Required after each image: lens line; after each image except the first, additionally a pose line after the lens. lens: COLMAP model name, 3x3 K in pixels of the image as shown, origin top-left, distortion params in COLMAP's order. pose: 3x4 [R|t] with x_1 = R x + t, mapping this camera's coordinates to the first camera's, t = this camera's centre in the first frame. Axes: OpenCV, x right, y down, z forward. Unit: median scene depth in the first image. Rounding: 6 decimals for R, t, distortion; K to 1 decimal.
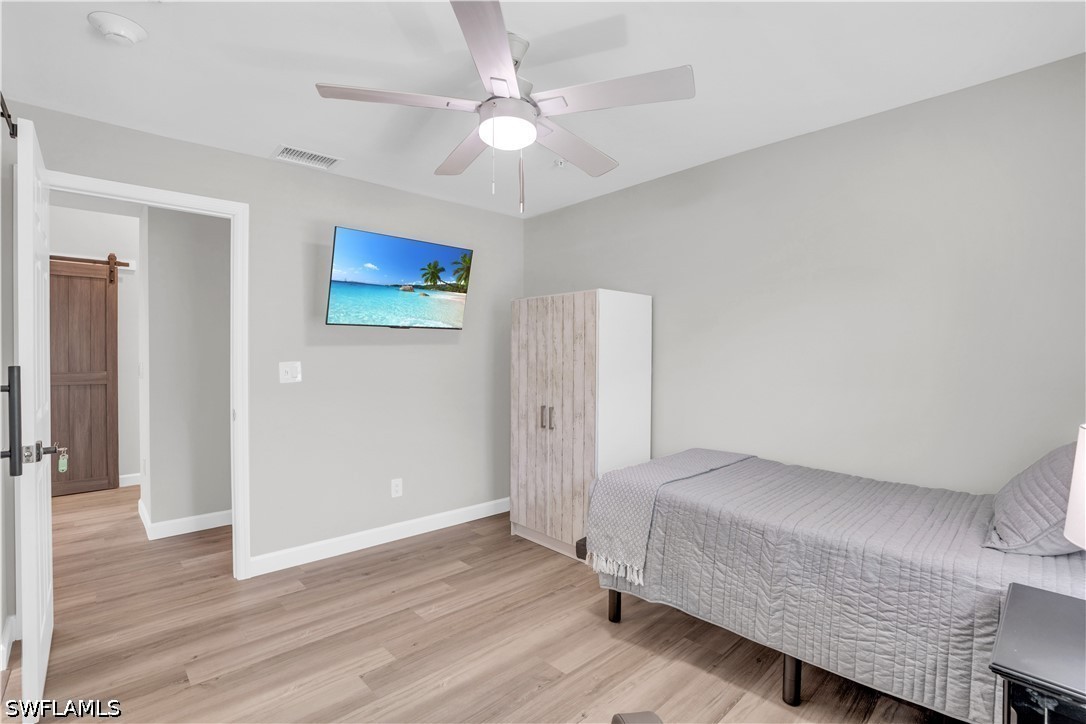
lens RADIAL K [[505.5, 0, 537.8], [0, 505.5, 358.5], [0, 0, 1]] dist [-0.085366, 0.033983]
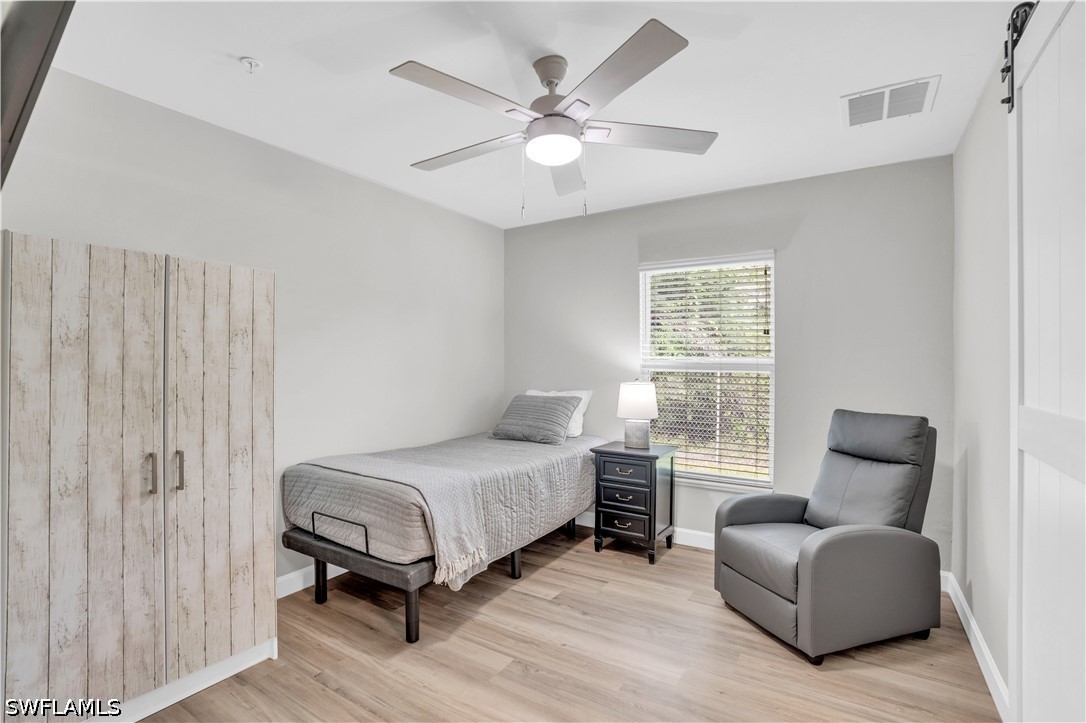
lens RADIAL K [[505.5, 0, 537.8], [0, 505.5, 358.0], [0, 0, 1]] dist [-0.085366, 0.033983]
pose [[-0.258834, 0.005588, 0.965906, -0.719155], [-0.001630, 0.999979, -0.006222, -0.007476], [-0.965920, -0.003184, -0.258820, 0.884498]]
